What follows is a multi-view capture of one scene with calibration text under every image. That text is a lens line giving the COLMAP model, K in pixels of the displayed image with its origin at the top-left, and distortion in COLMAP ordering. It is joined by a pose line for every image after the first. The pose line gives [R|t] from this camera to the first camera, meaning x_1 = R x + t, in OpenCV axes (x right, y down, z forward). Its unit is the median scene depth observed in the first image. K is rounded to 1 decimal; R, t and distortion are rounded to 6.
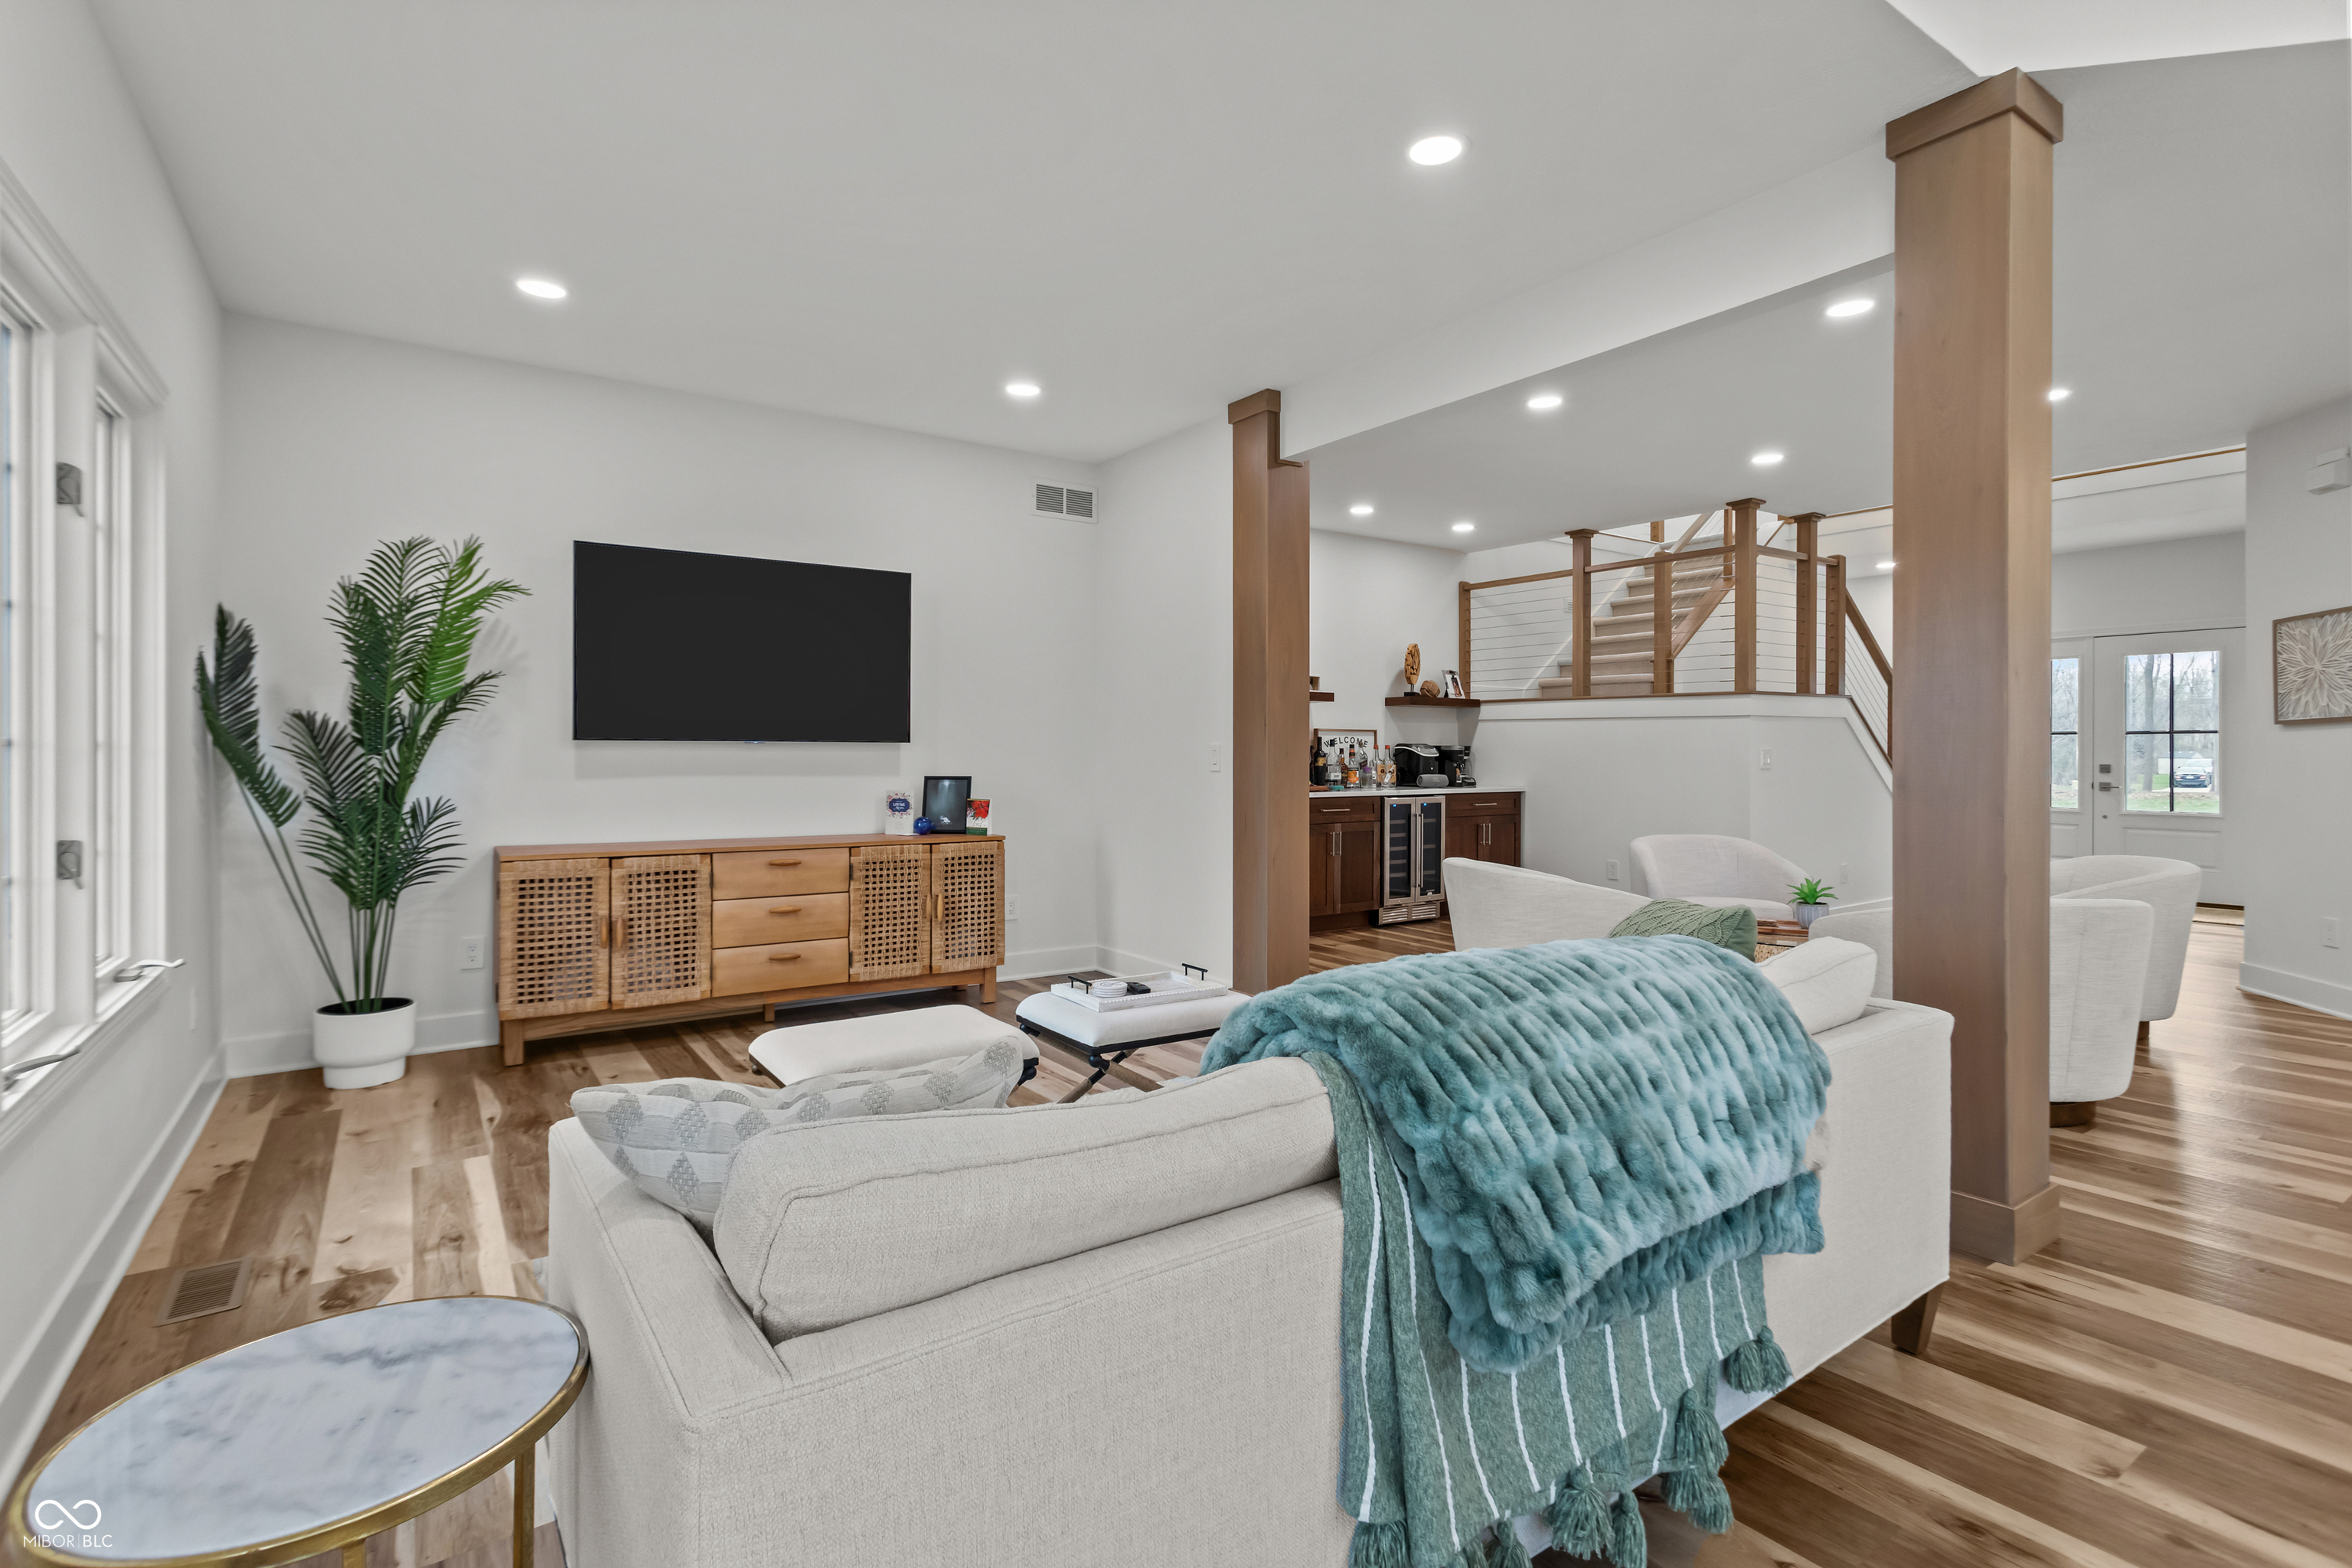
lens RADIAL K [[1108.7, 0, 1168.6], [0, 1108.7, 761.1], [0, 0, 1]] dist [-0.000235, -0.000491]
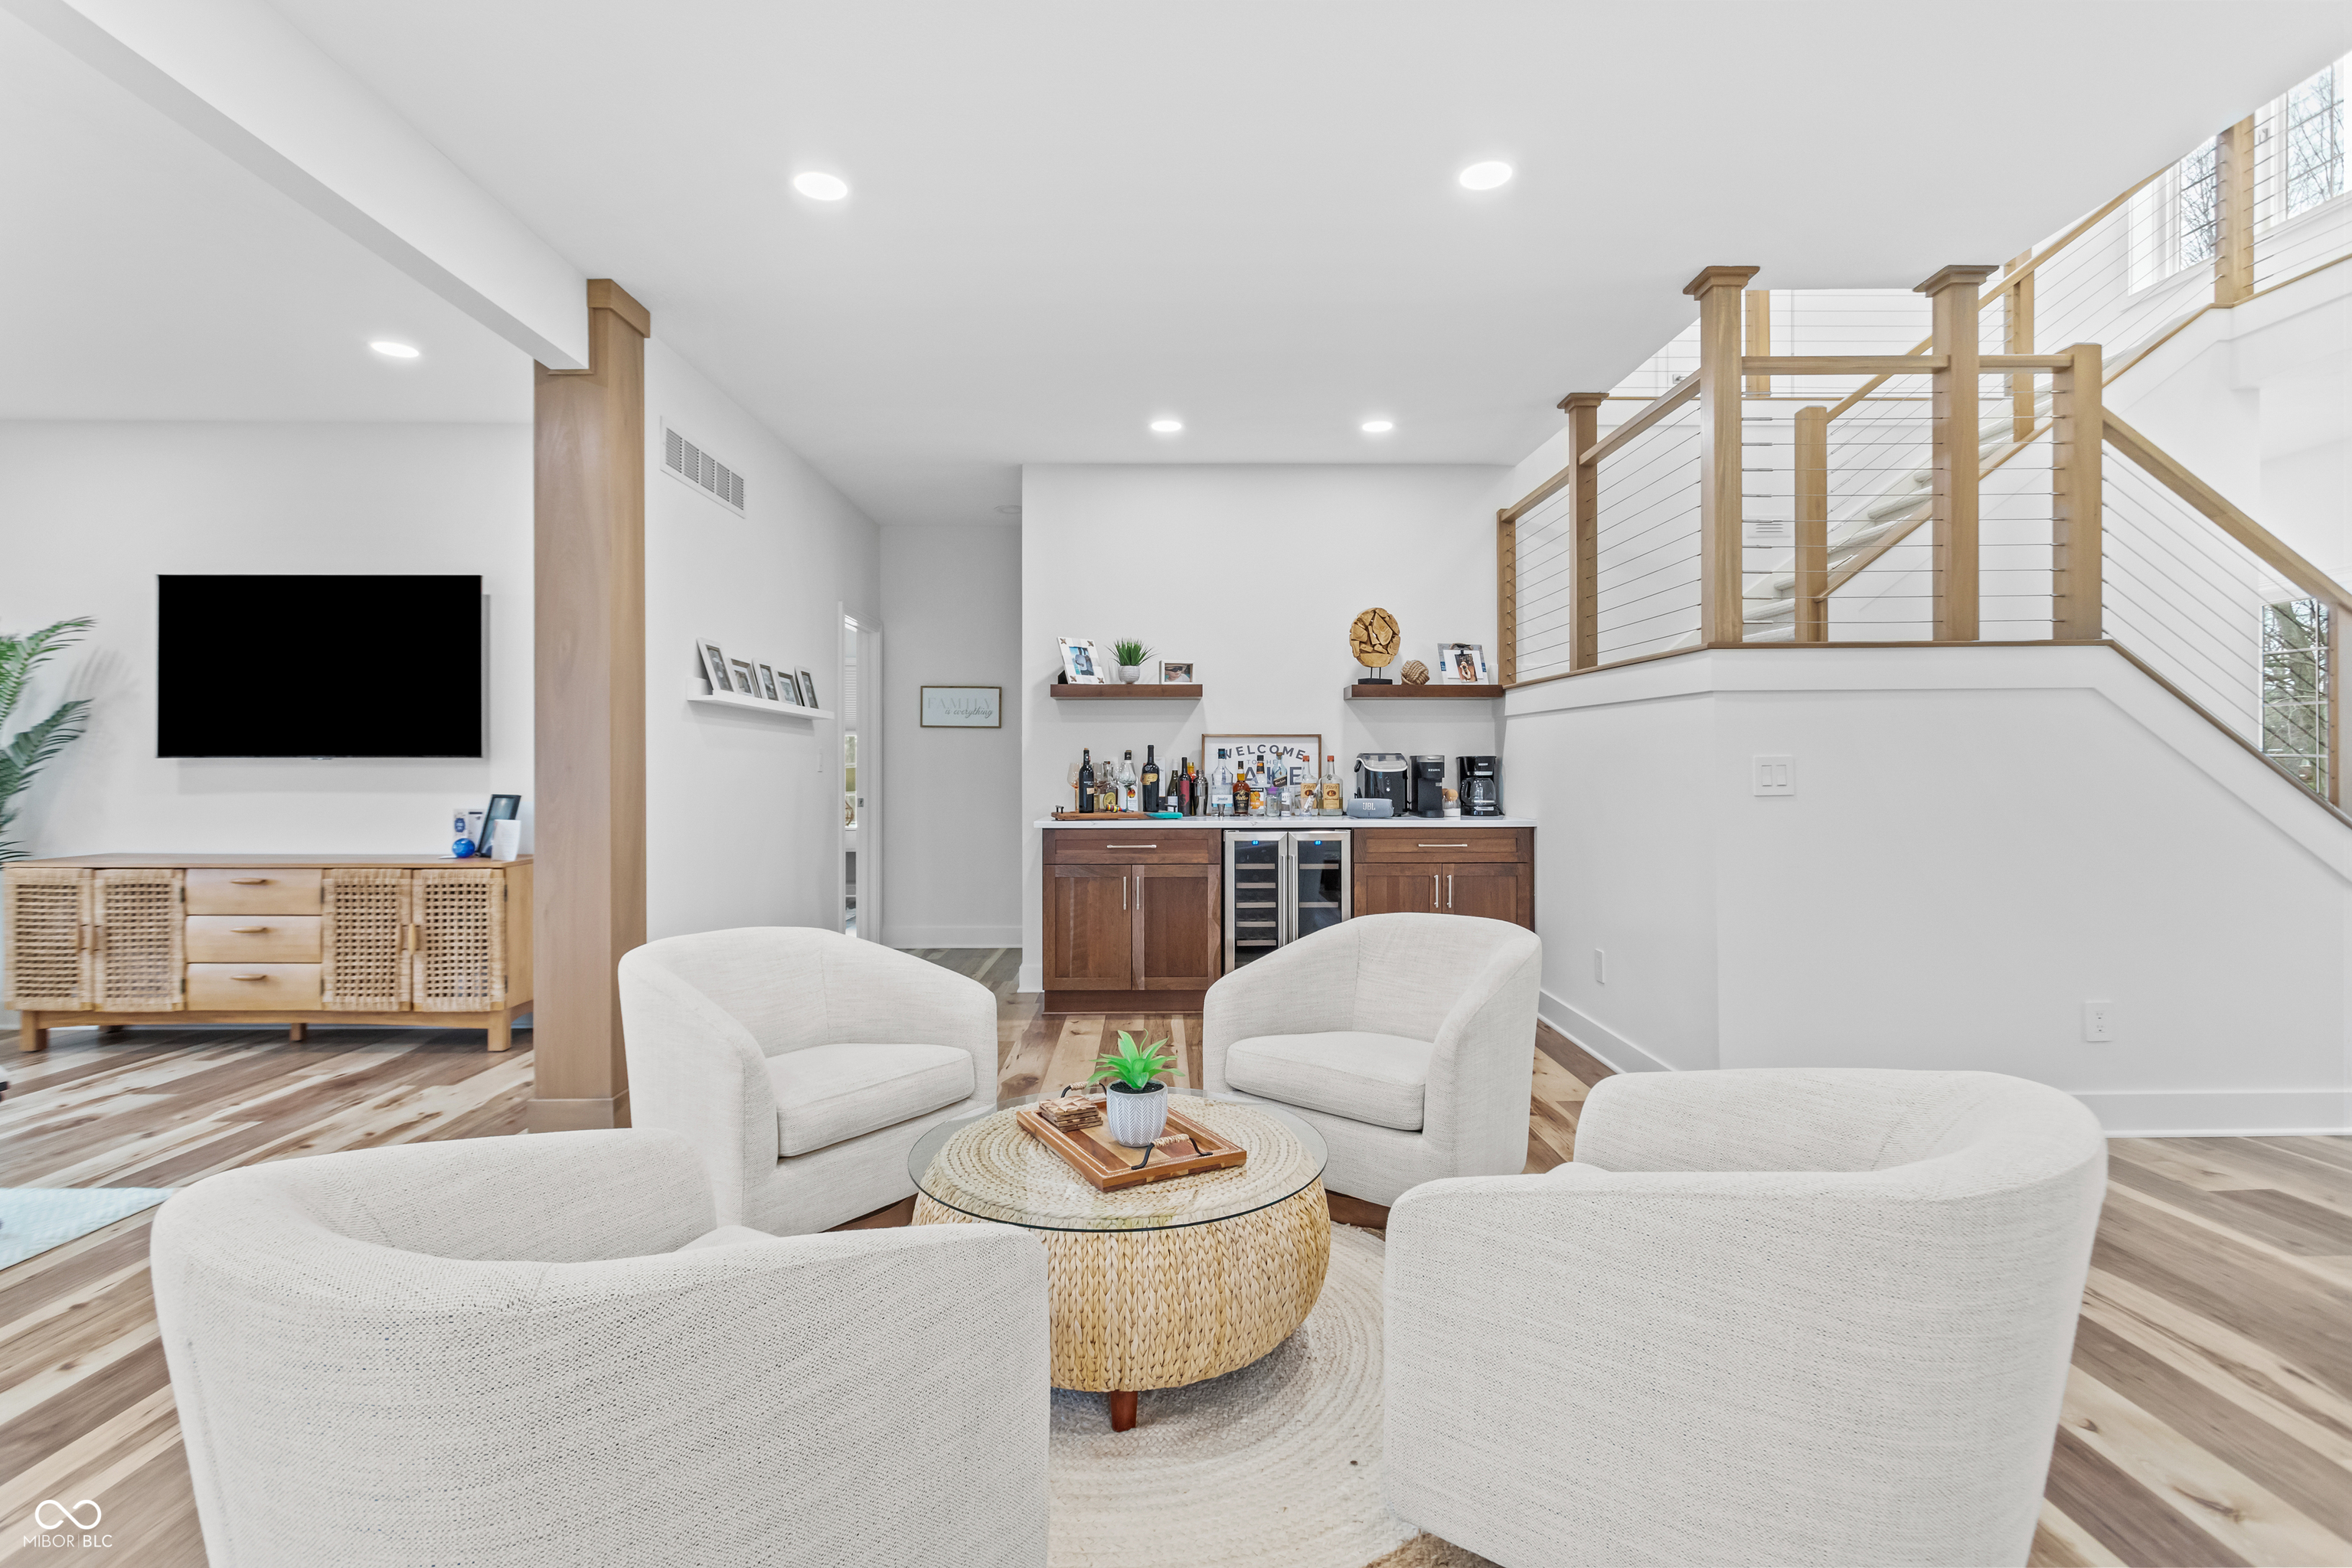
lens RADIAL K [[1108.7, 0, 1168.6], [0, 1108.7, 761.1], [0, 0, 1]] dist [-0.000235, -0.000491]
pose [[0.833497, -0.008299, -0.552462, 0.758835], [-0.000932, 0.999865, -0.016427, 0.000709], [0.552524, 0.014207, 0.833376, 0.547752]]
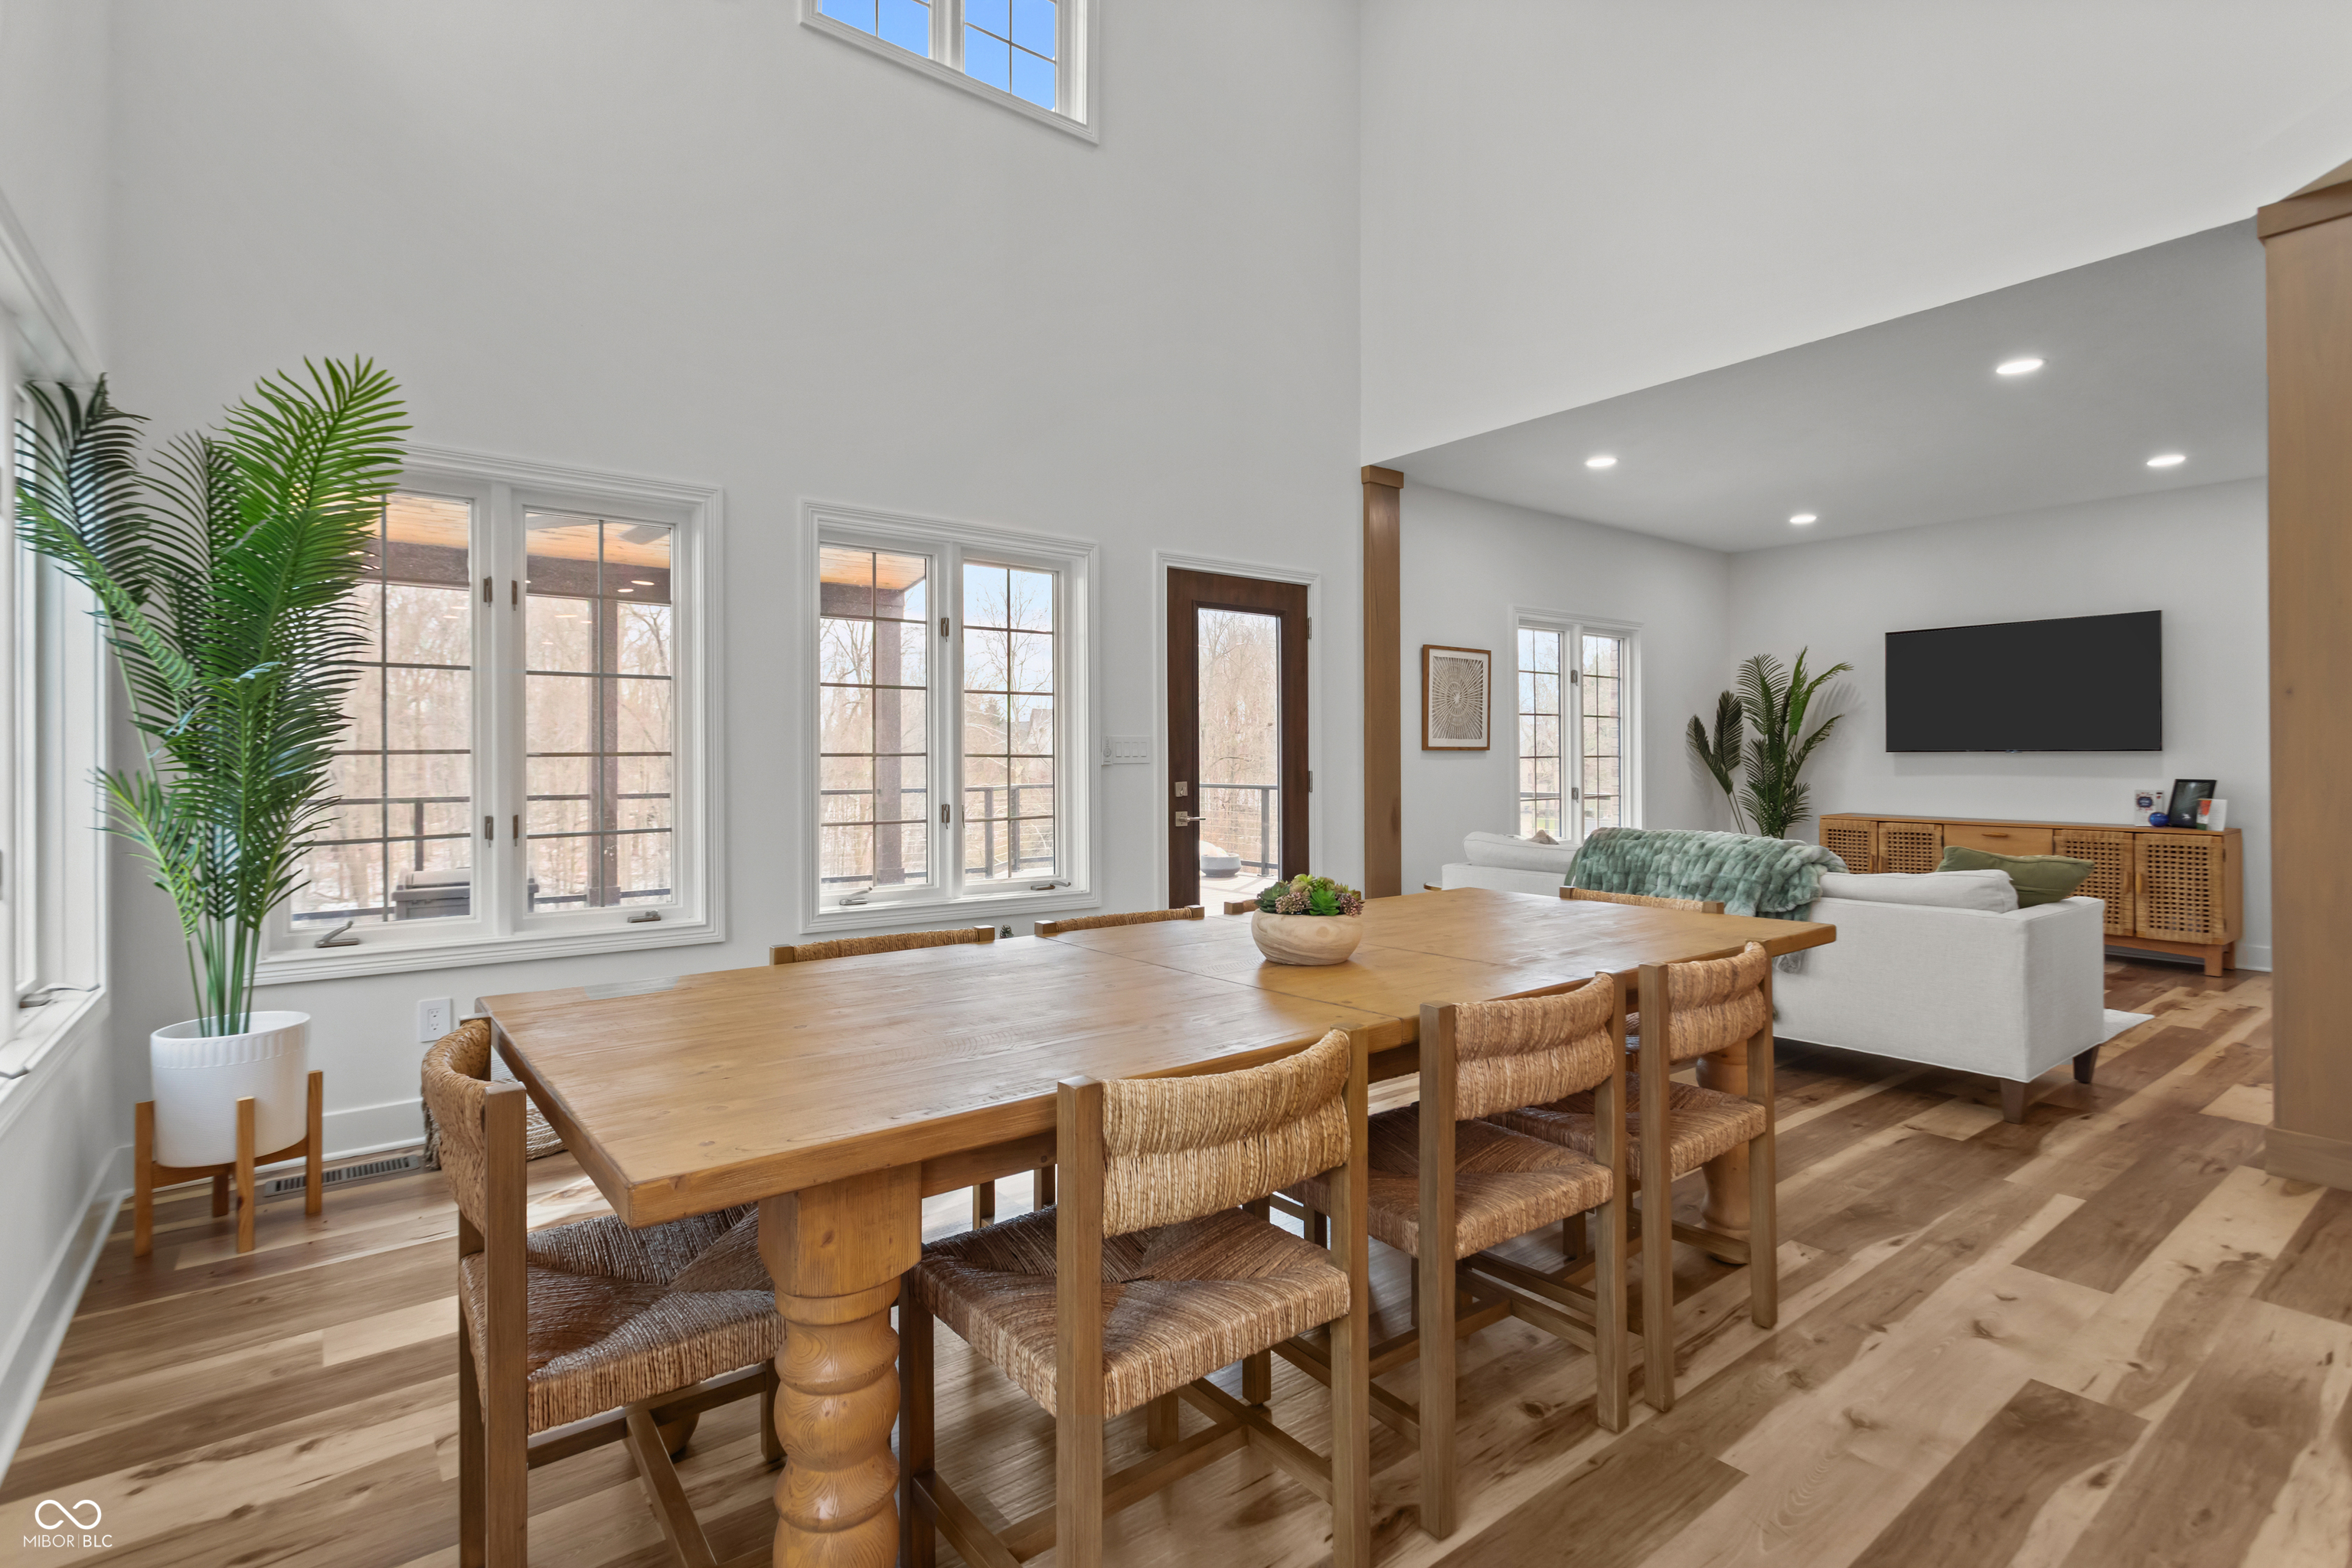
lens RADIAL K [[1108.7, 0, 1168.6], [0, 1108.7, 761.1], [0, 0, 1]] dist [-0.000235, -0.000491]
pose [[0.058141, 0.003067, -0.998304, 0.909393], [-0.001742, 0.999994, 0.002970, -0.007149], [0.998307, 0.001567, 0.058146, -0.148715]]
